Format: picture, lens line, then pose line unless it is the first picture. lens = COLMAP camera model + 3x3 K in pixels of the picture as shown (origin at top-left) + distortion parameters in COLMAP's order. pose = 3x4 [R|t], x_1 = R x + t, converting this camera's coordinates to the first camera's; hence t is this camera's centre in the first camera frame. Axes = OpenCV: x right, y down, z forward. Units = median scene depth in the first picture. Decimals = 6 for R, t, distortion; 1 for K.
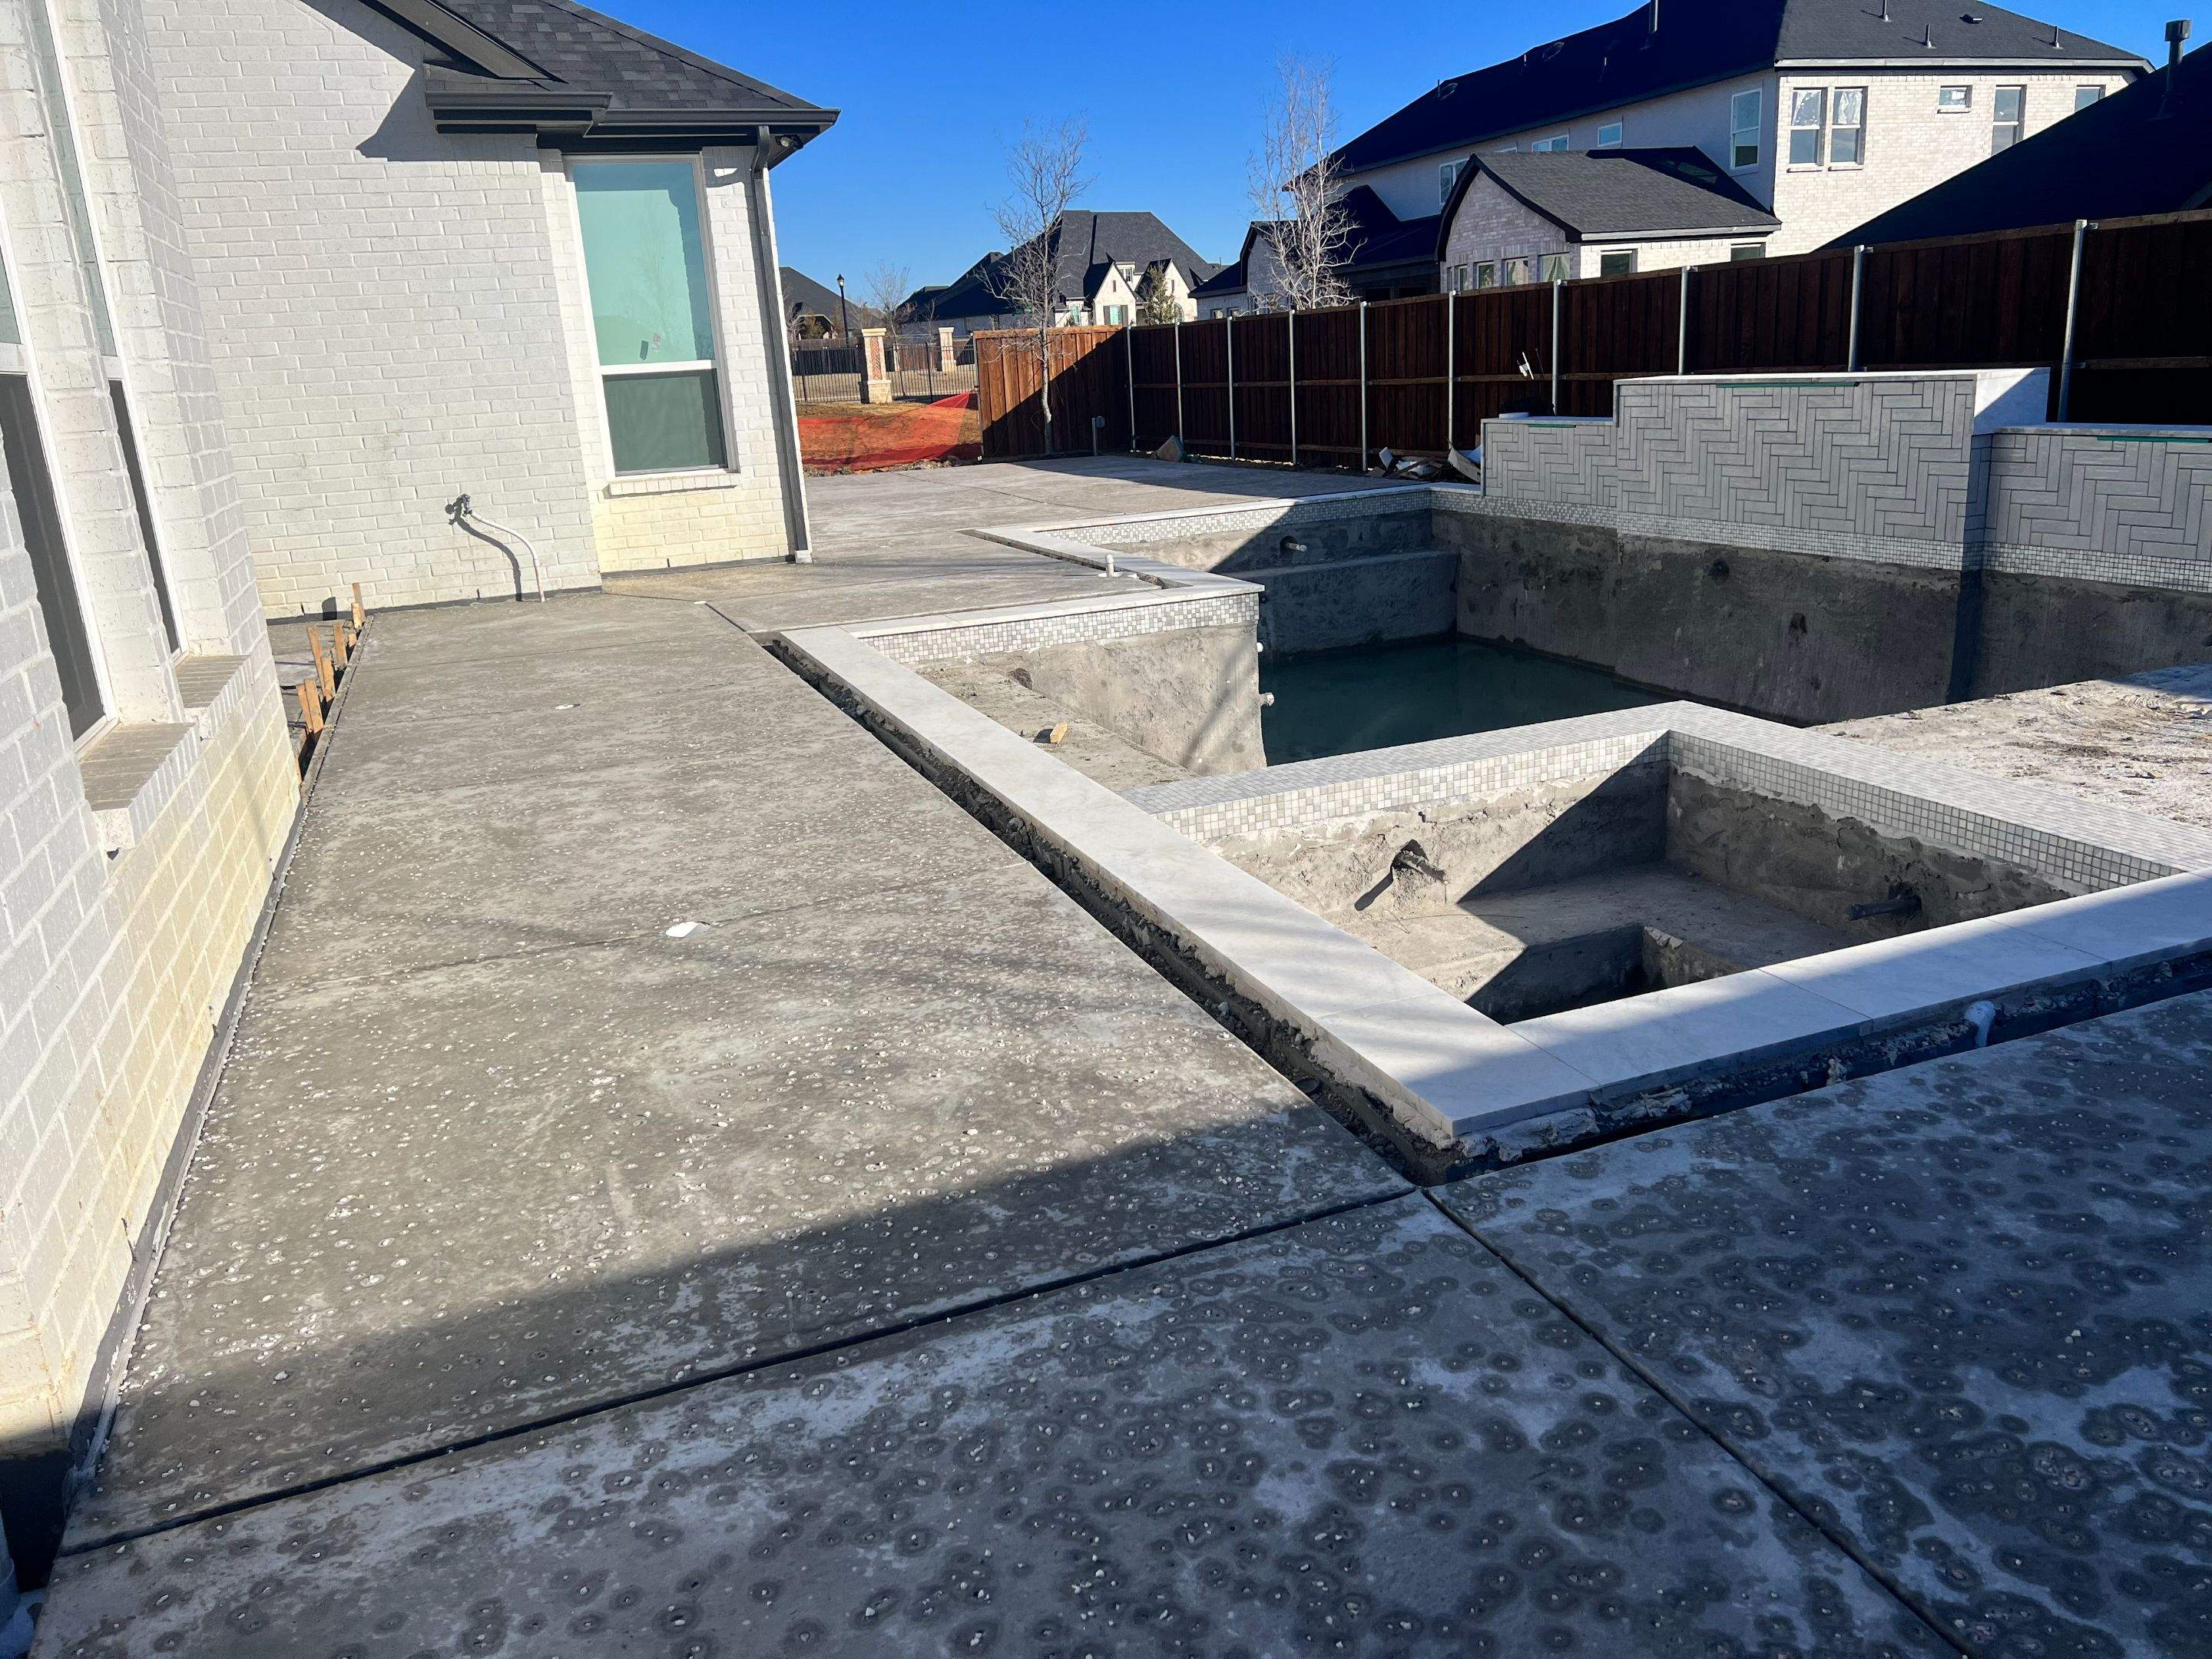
lens RADIAL K [[1653.2, 0, 1106.0], [0, 1653.2, 829.5], [0, 0, 1]] dist [0.044638, -0.049623]
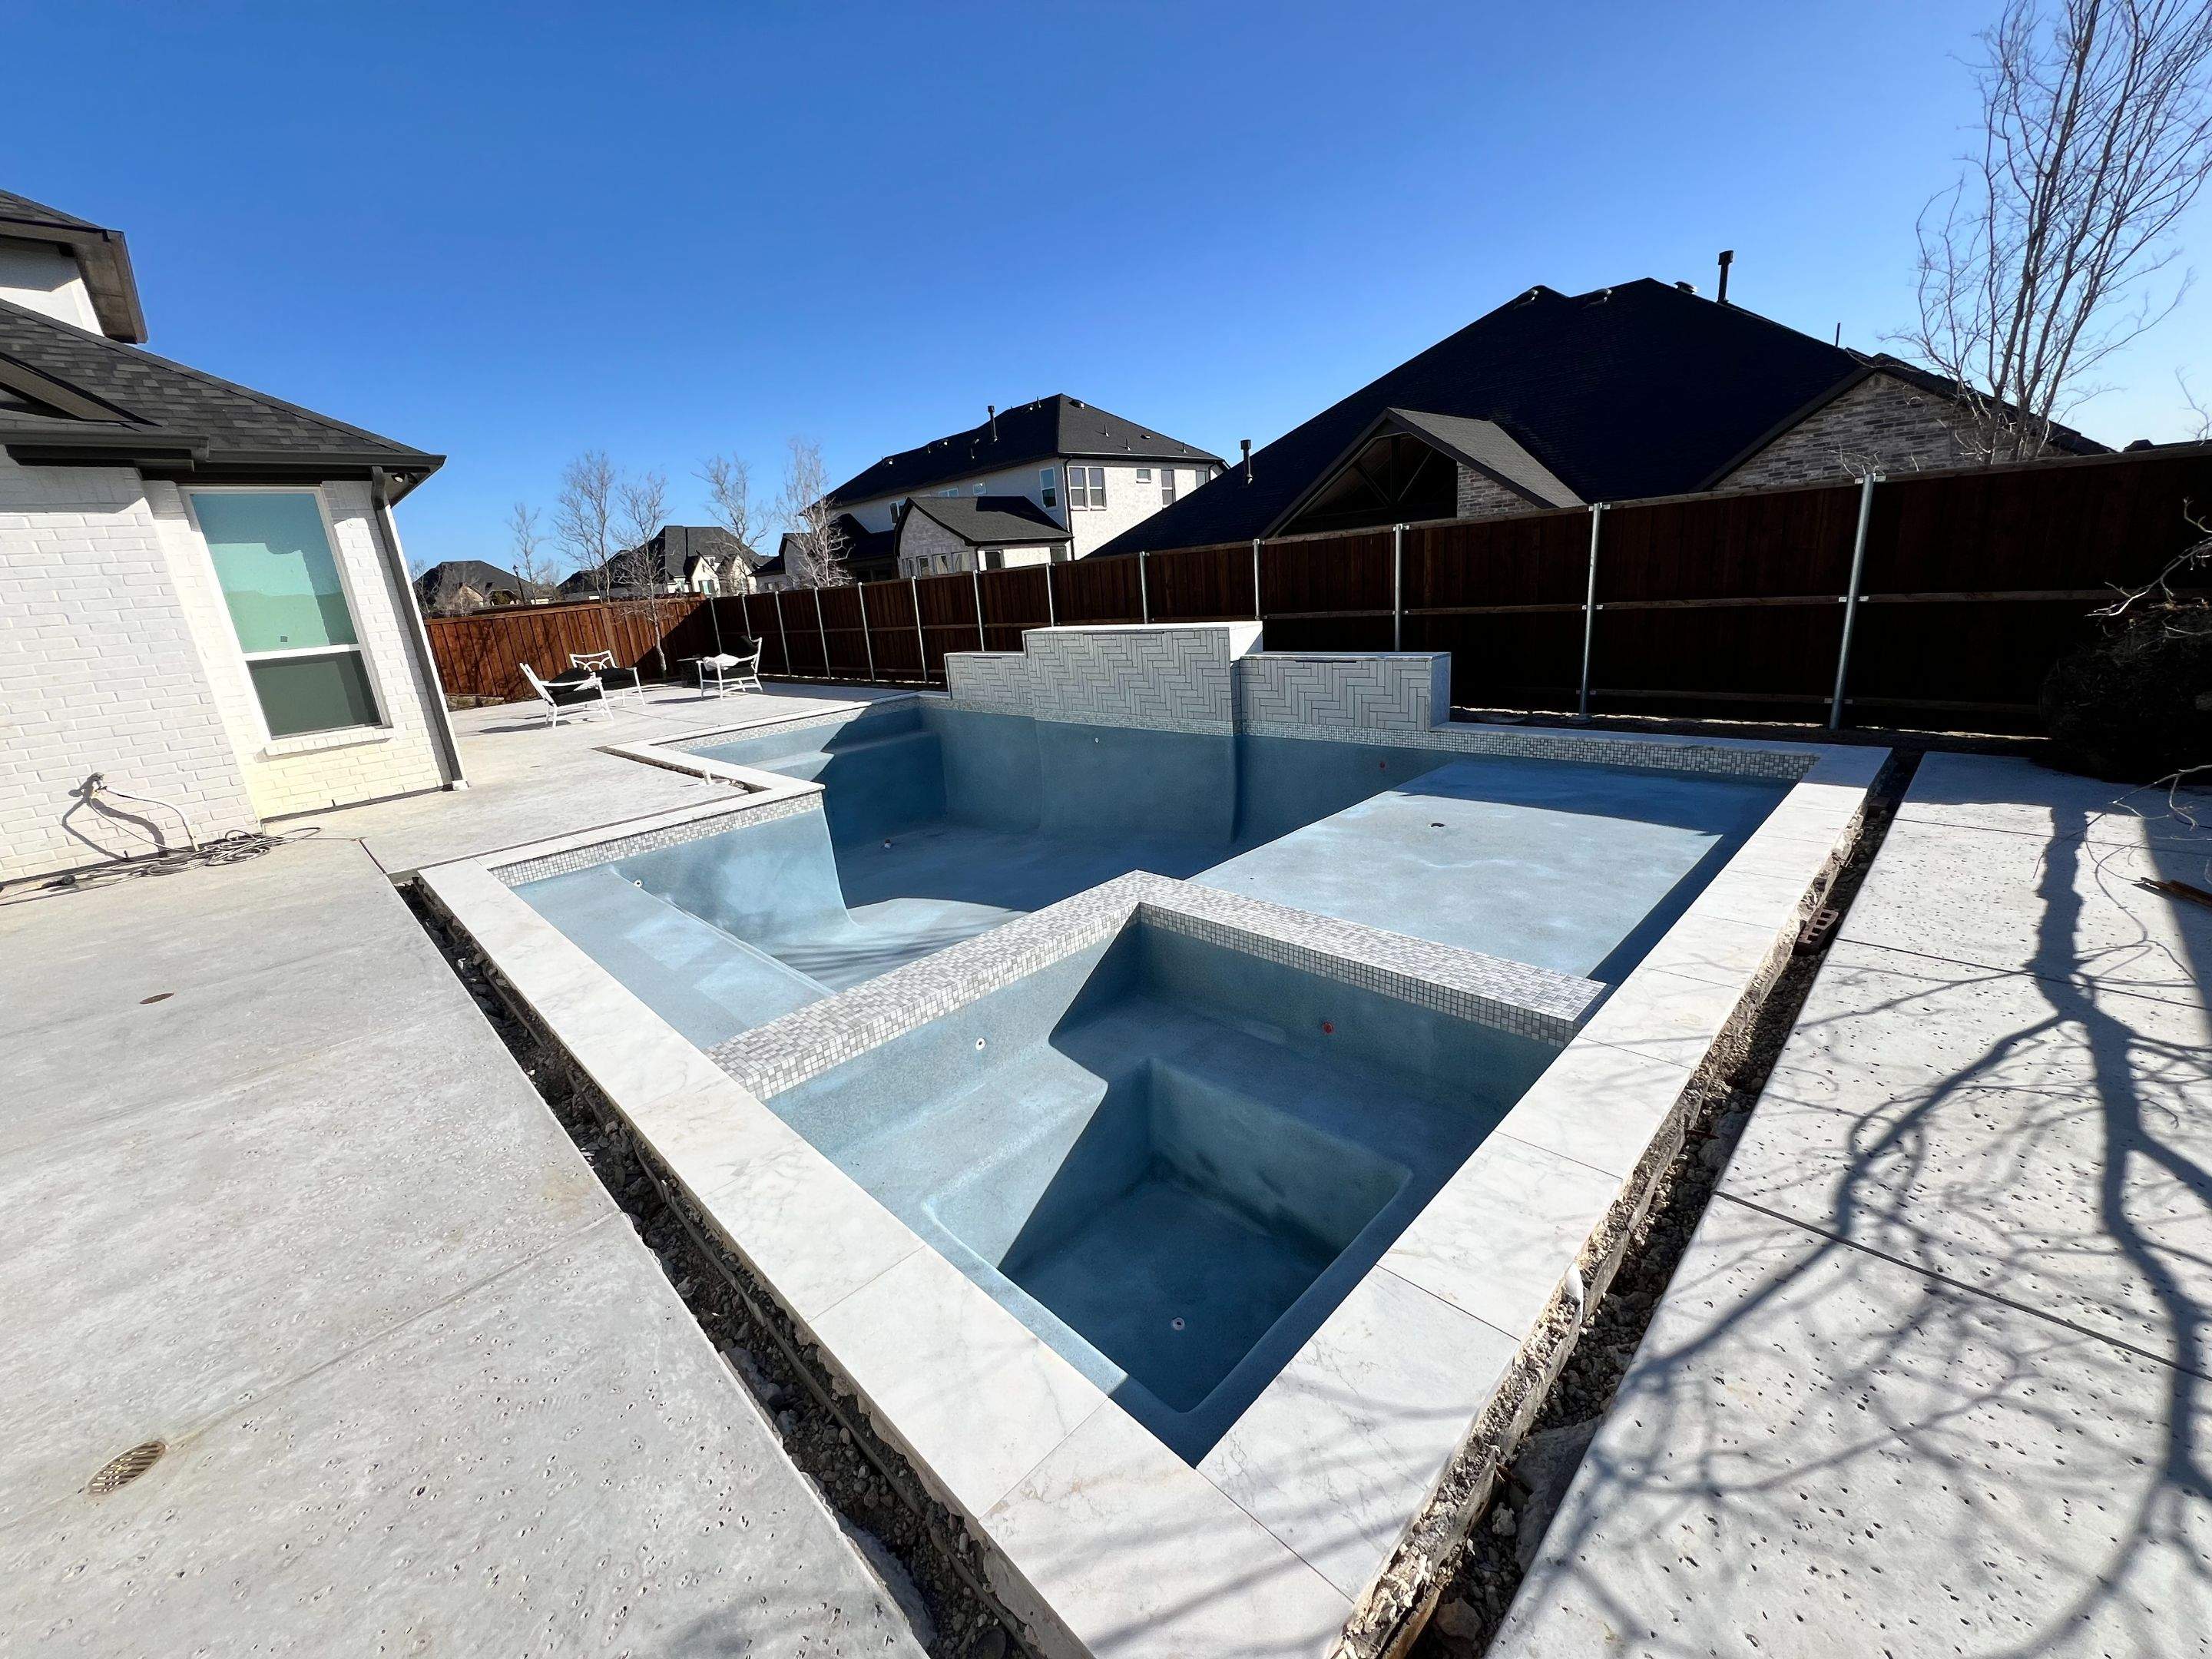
lens RADIAL K [[883.1, 0, 1106.0], [0, 883.1, 829.5], [0, 0, 1]] dist [0.000001, -0.003137]
pose [[0.915048, -0.125677, 0.383265, 0.013180], [0.135521, 0.990774, 0.001329, -0.050103], [-0.379896, 0.050724, 0.923637, 0.125815]]
